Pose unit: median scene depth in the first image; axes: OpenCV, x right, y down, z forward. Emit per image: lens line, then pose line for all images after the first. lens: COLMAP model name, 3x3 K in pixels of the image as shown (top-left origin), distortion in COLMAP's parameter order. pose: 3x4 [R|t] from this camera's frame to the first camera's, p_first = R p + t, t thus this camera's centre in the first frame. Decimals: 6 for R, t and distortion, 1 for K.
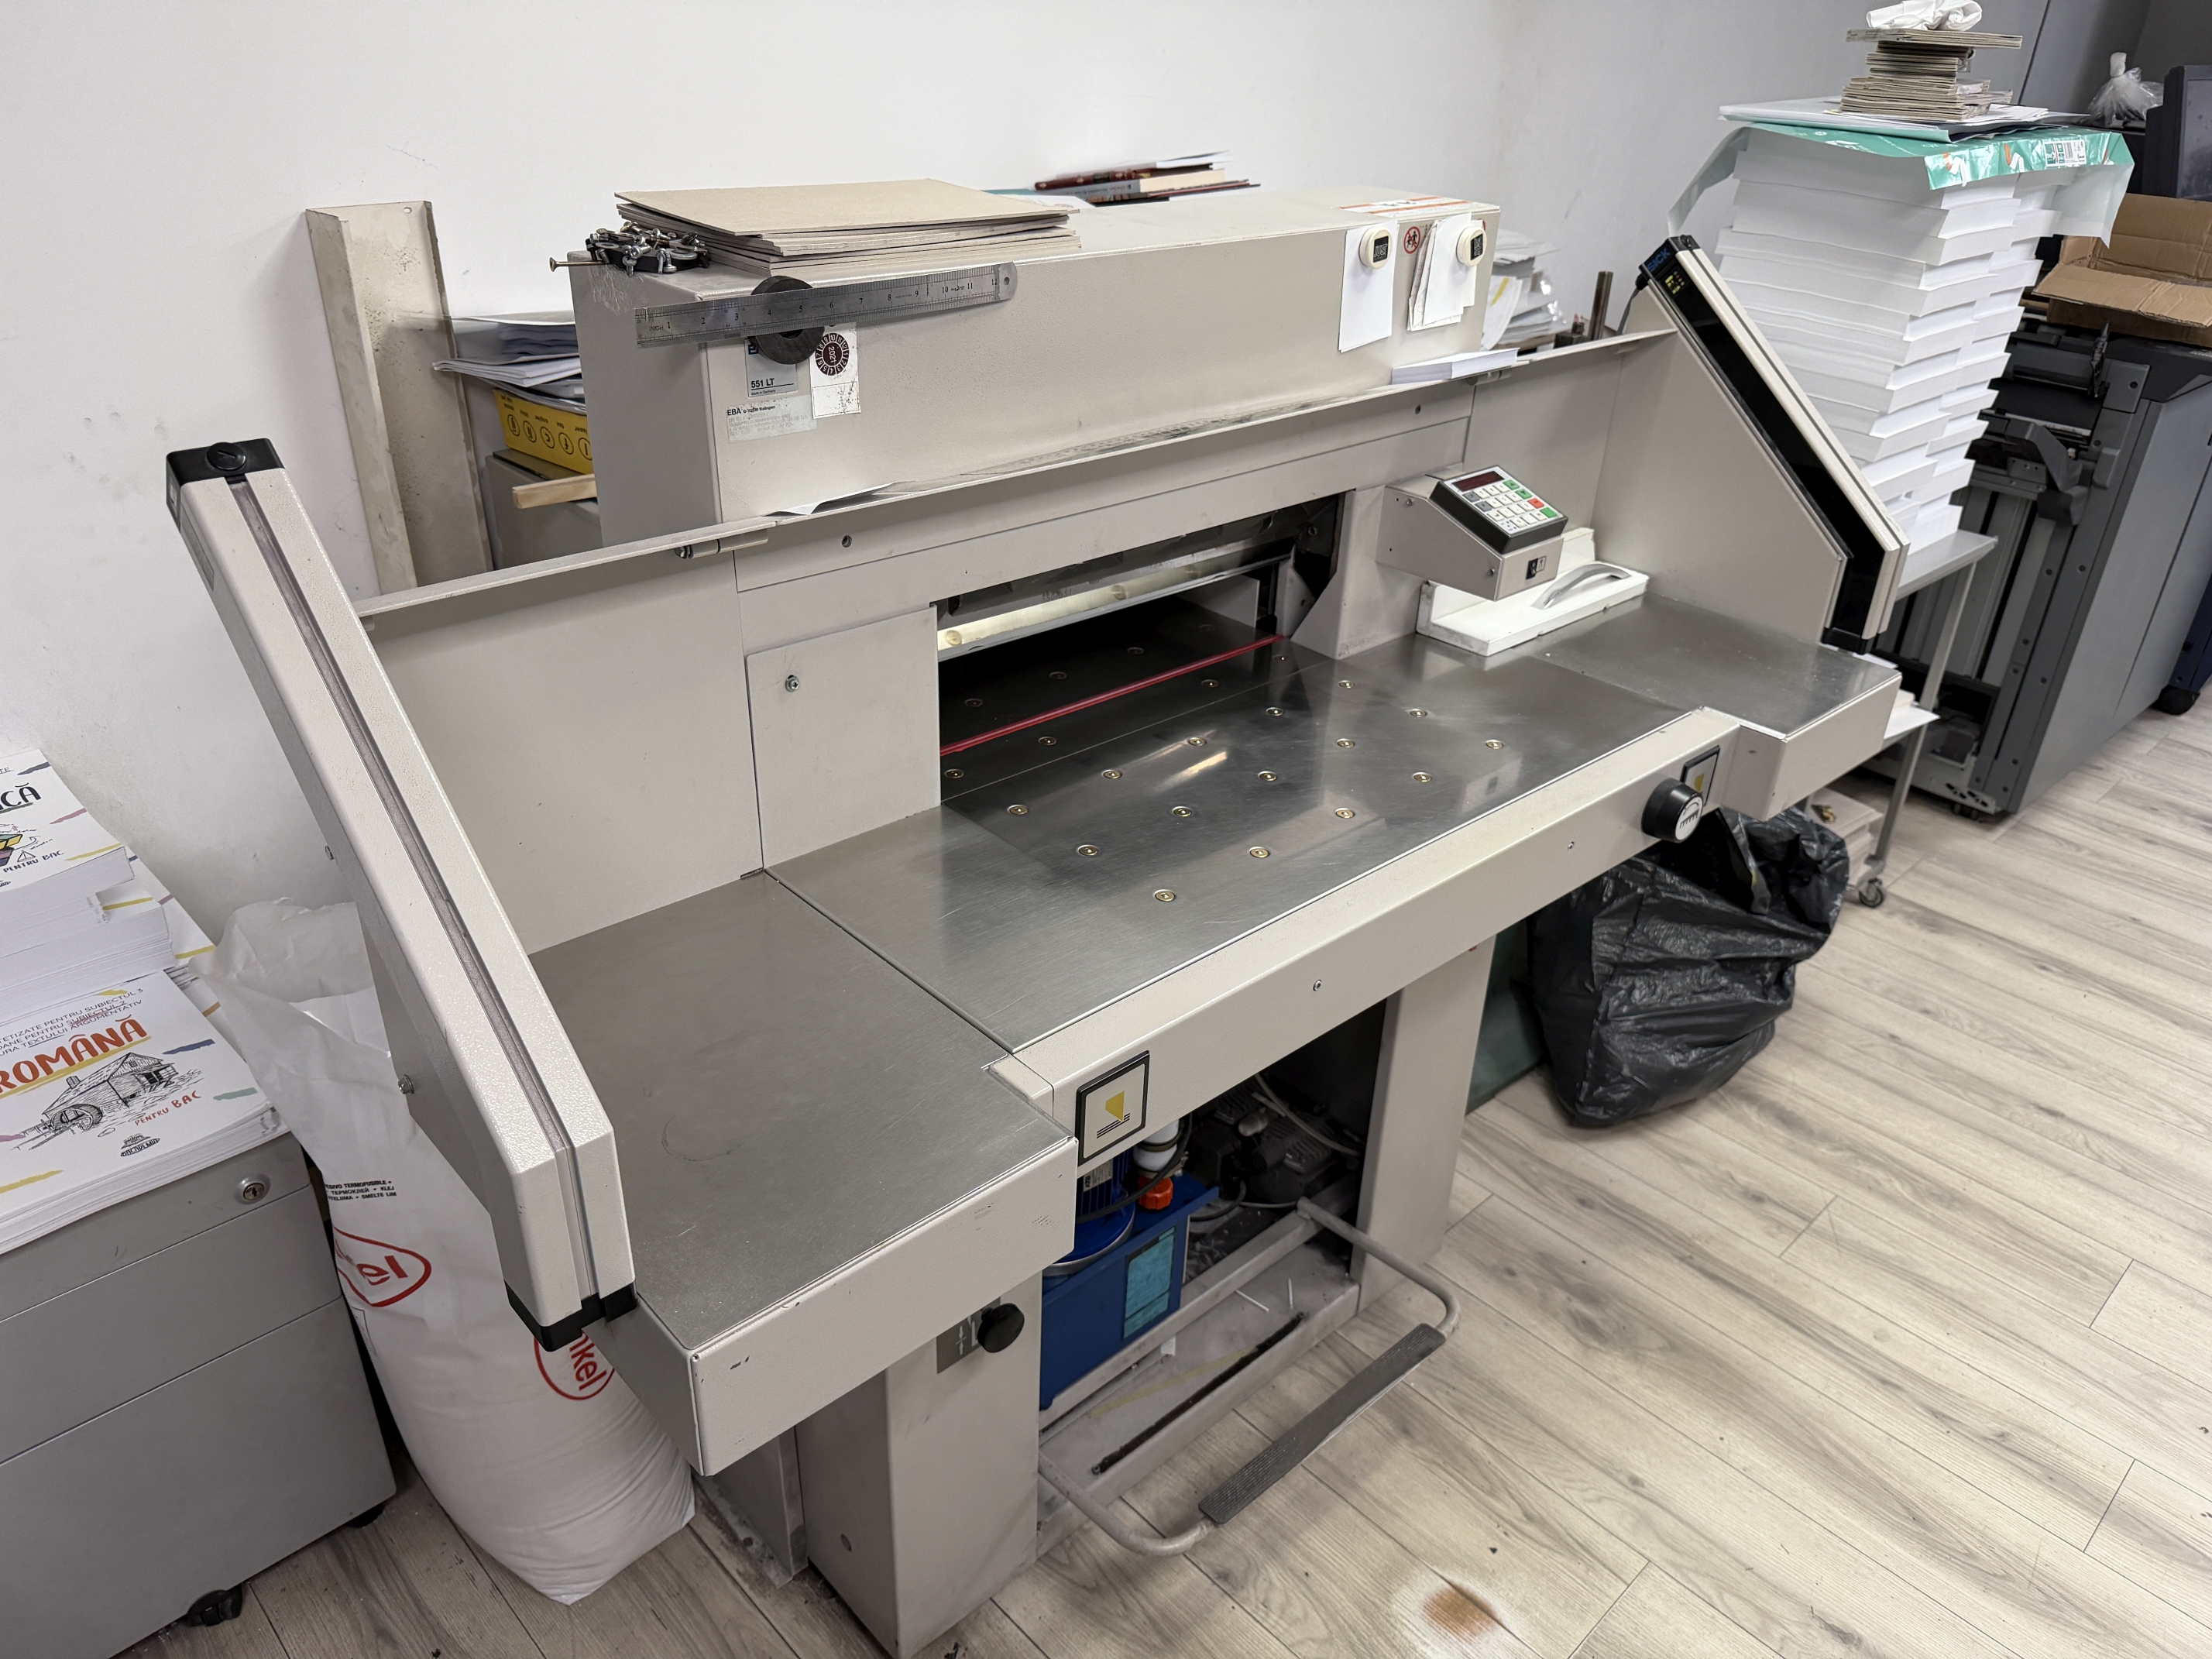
lens RADIAL K [[1574.0, 0, 1108.3], [0, 1574.0, 824.5], [0, 0, 1]] dist [0.026855, -0.039203]
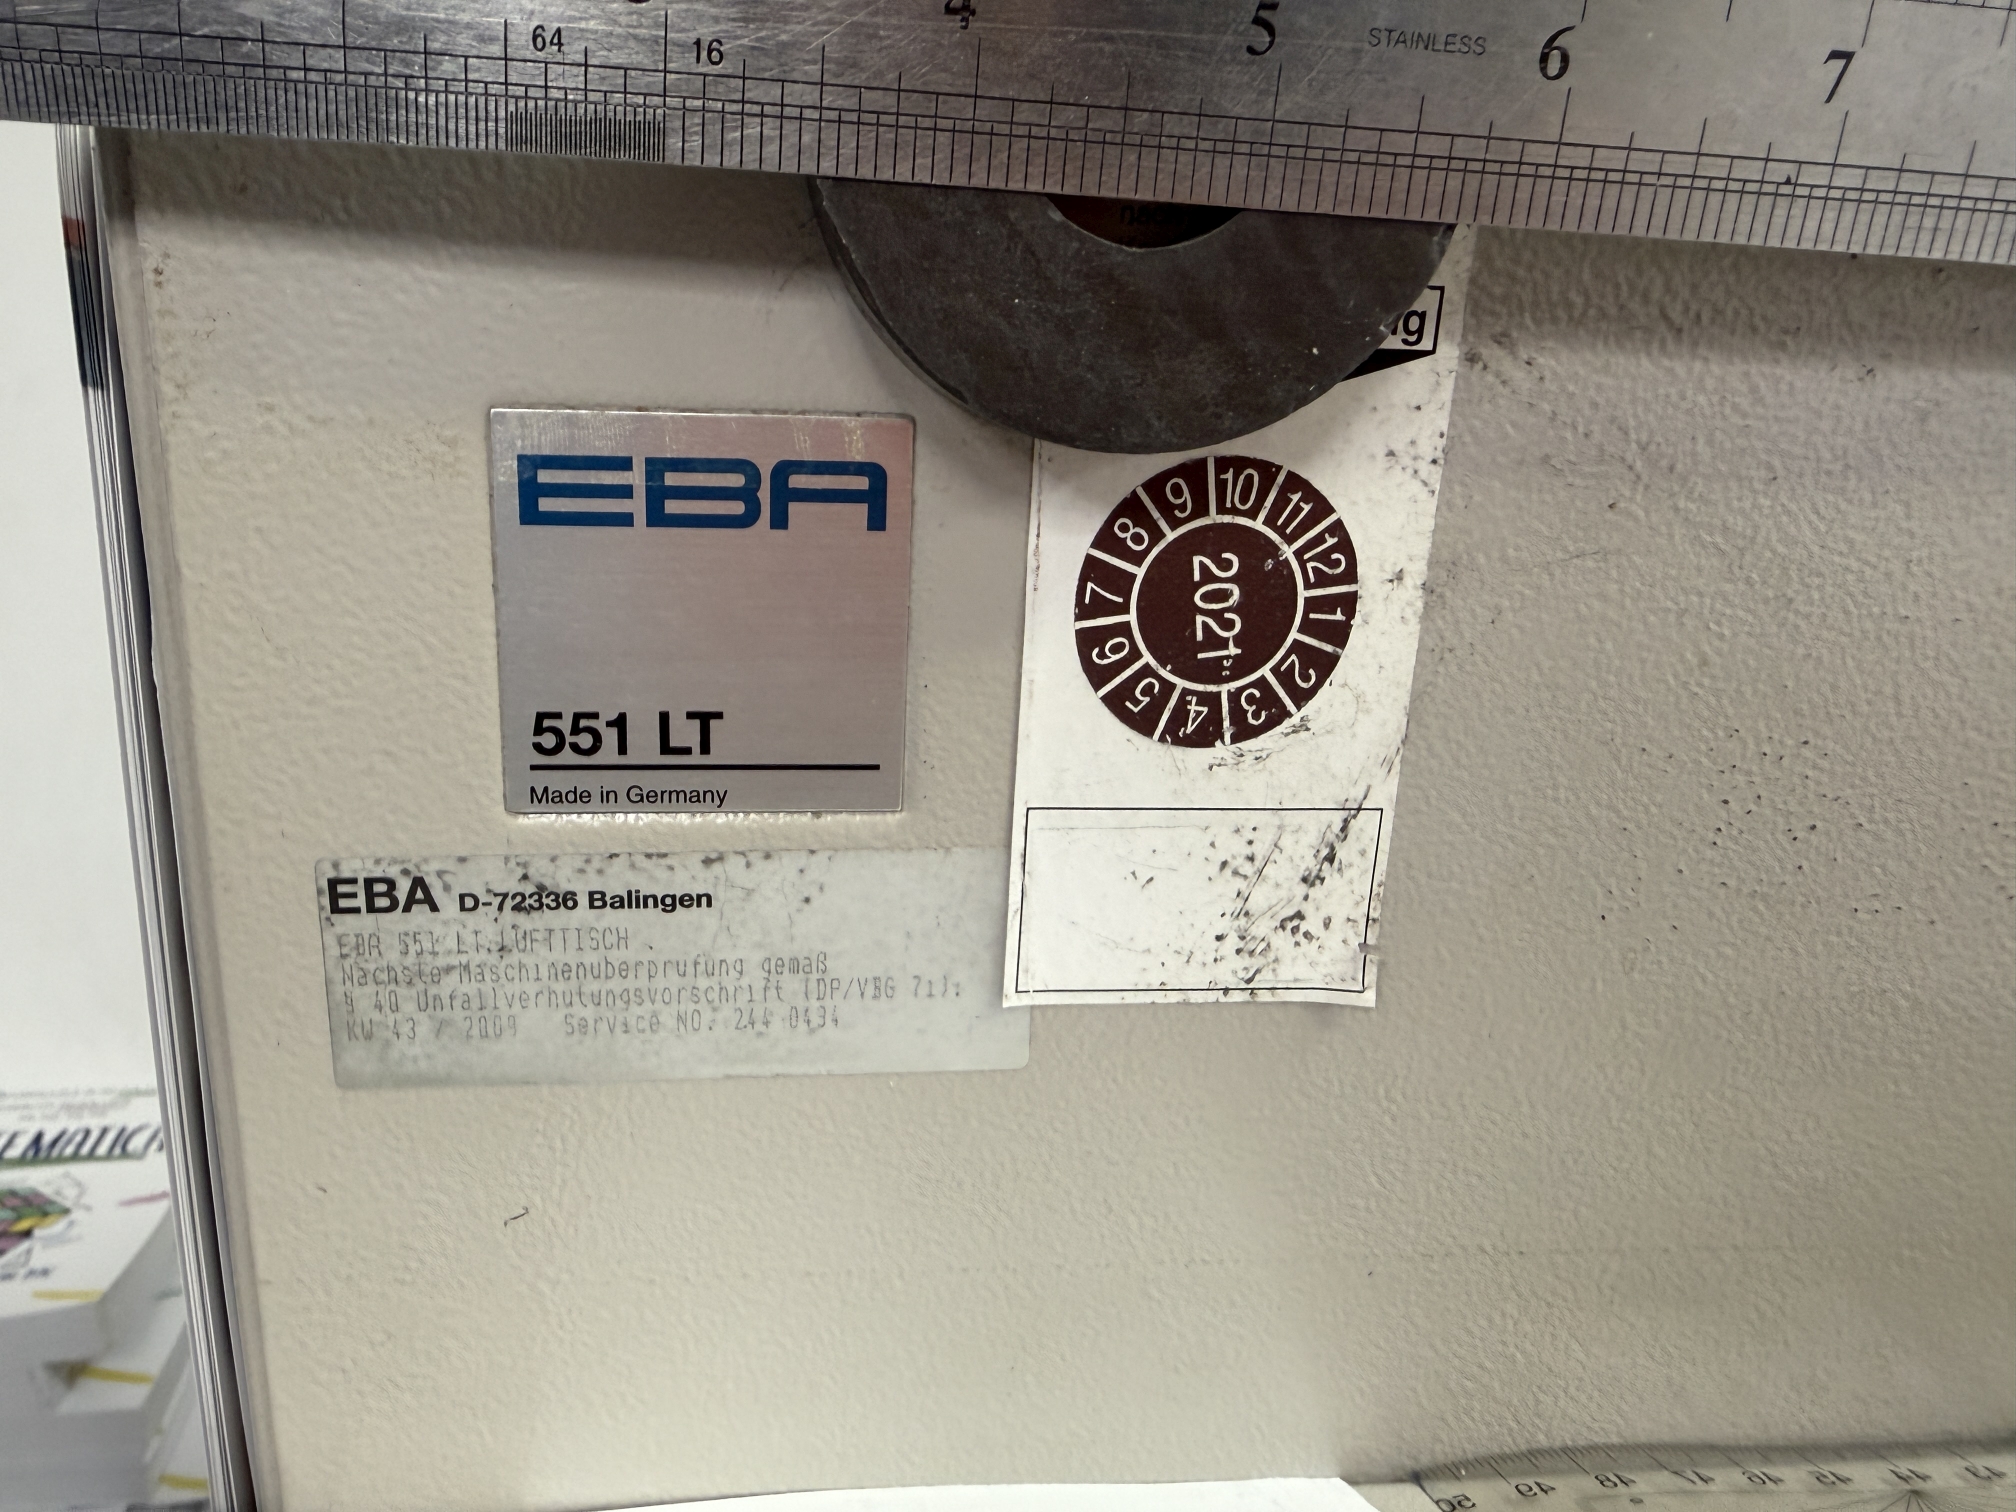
lens RADIAL K [[1434.5, 0, 988.7], [0, 1434.5, 761.8], [0, 0, 1]] dist [0.026855, -0.039203]
pose [[0.807379, 0.151164, -0.570340, -0.079042], [-0.286276, 0.945586, -0.154636, -0.176328], [0.515931, 0.288125, 0.806721, 0.605102]]
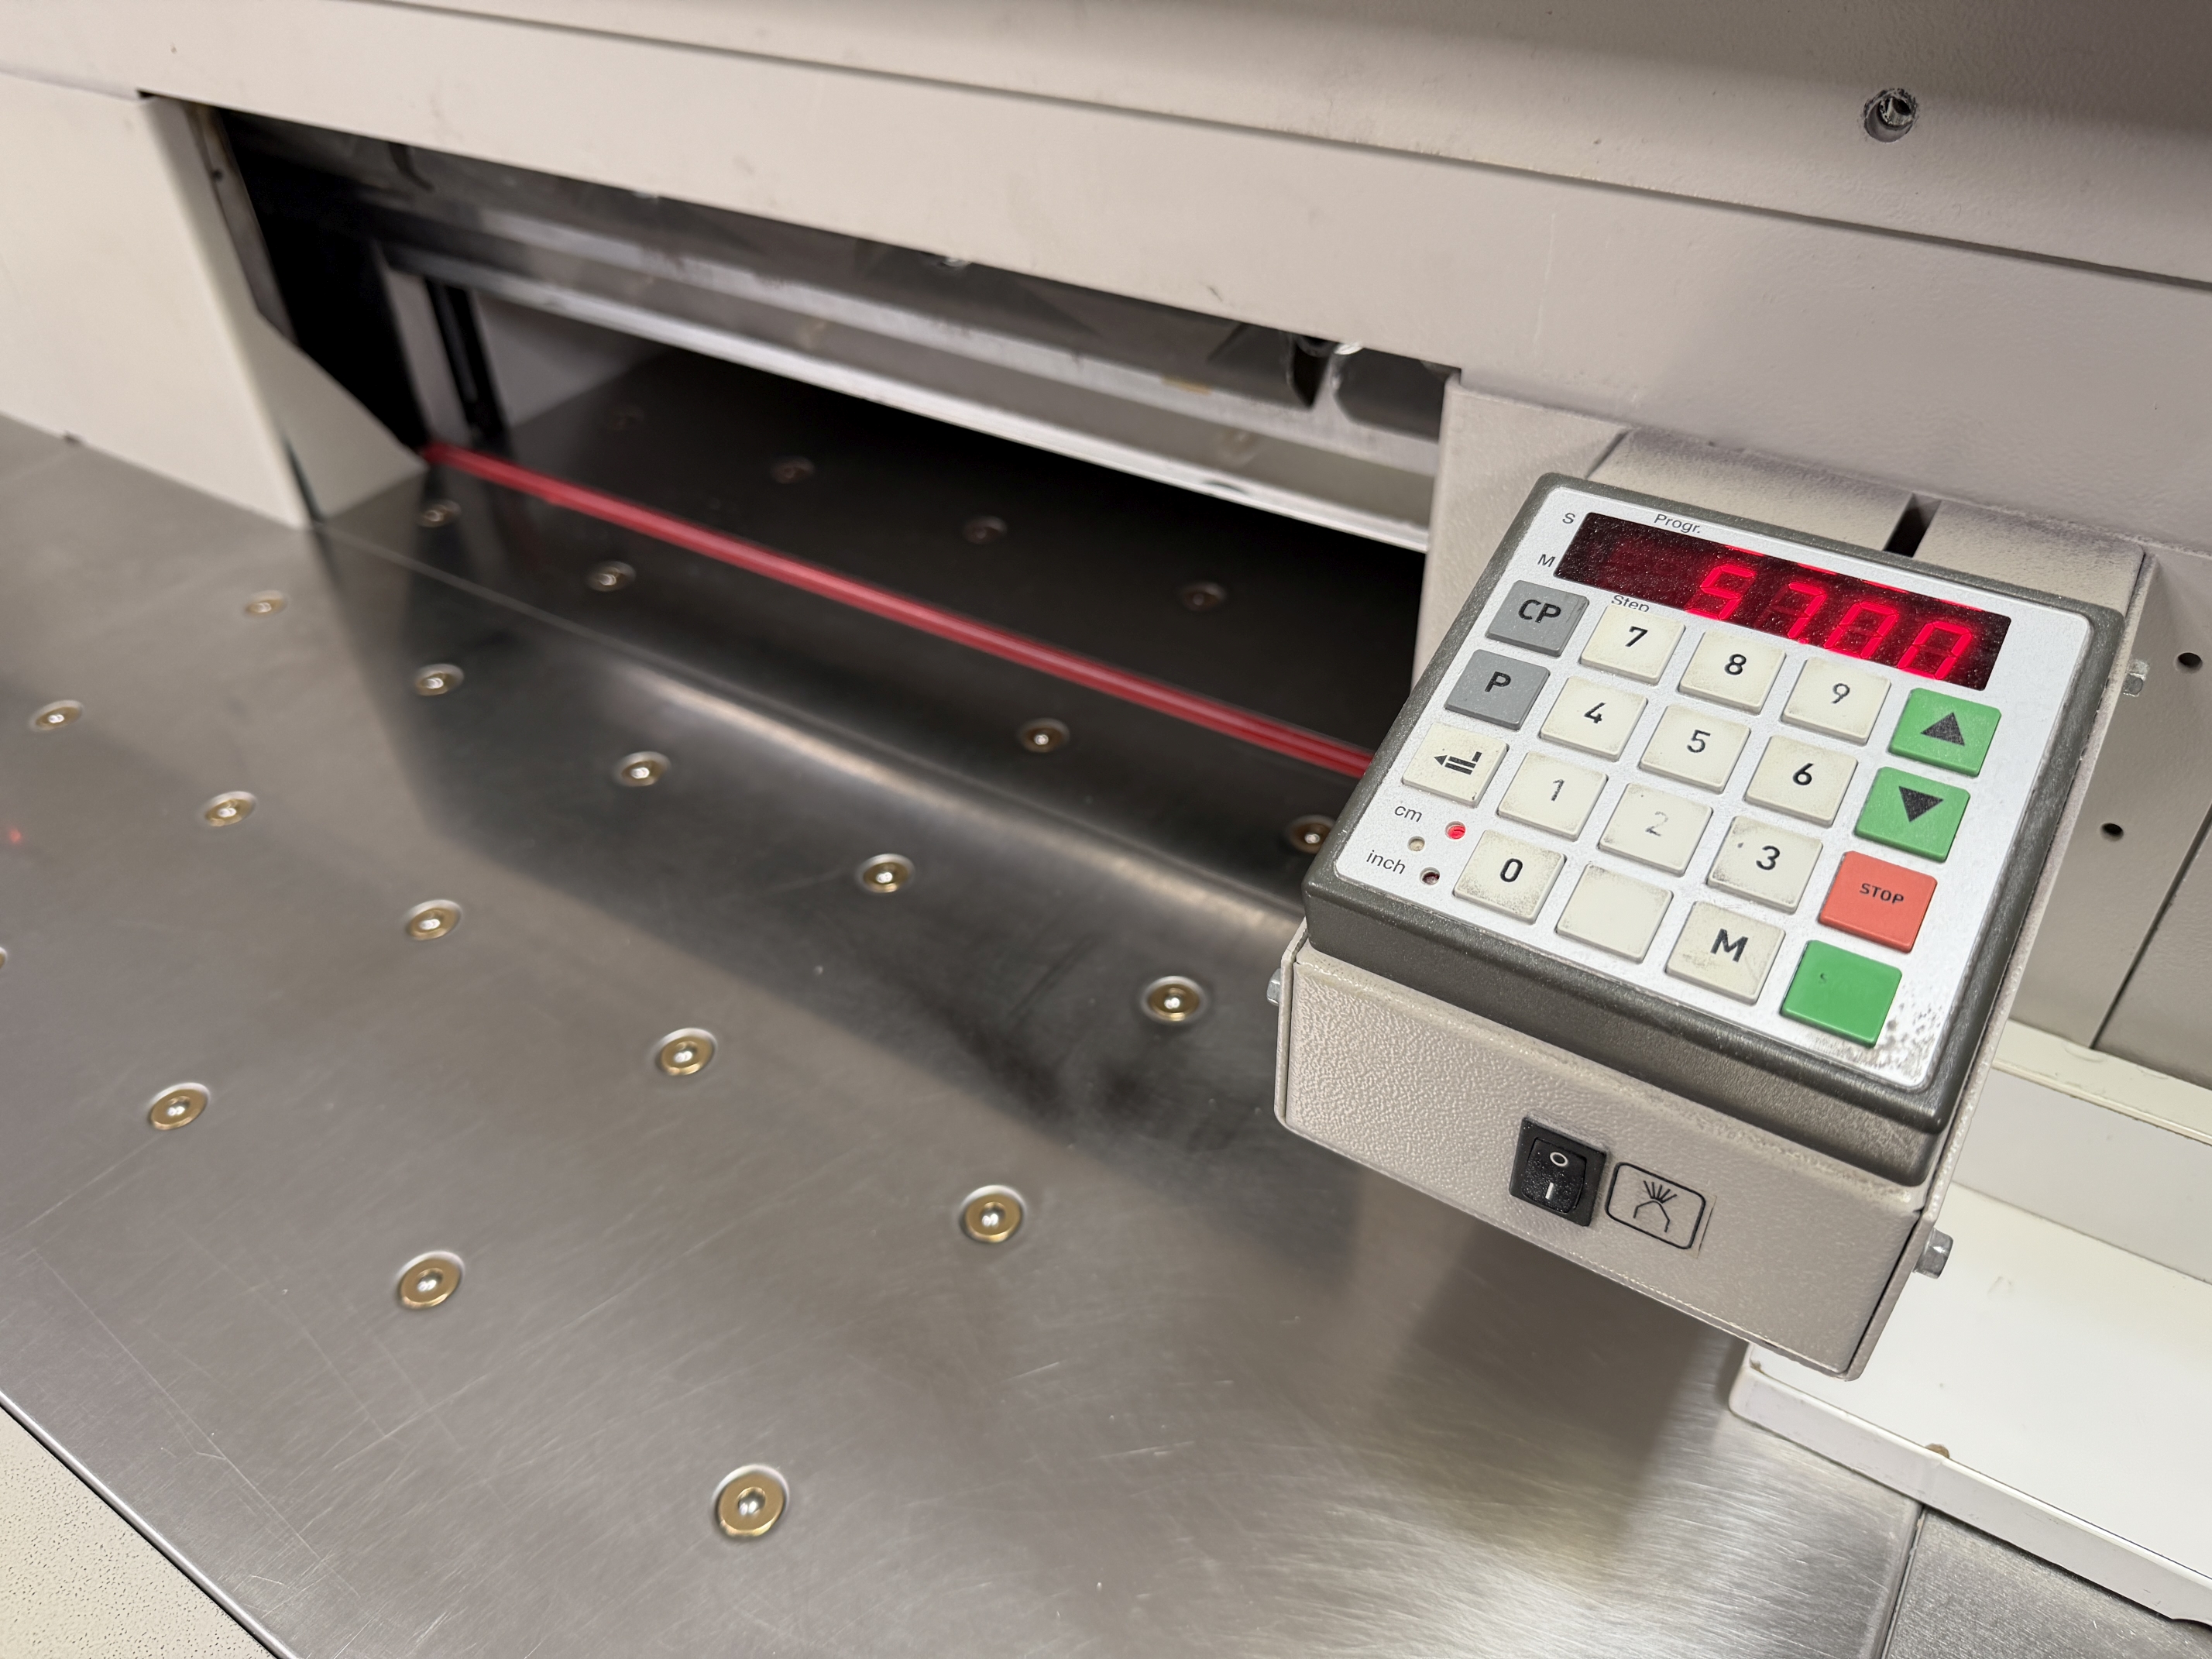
lens RADIAL K [[1638.3, 0, 1115.1], [0, 1638.3, 851.1], [0, 0, 1]] dist [-0.034139, -0.018565]
pose [[0.250240, 0.590548, -0.767224, 0.353716], [-0.428158, 0.778238, 0.459376, -0.237244], [0.868366, 0.213539, 0.447594, 0.837653]]
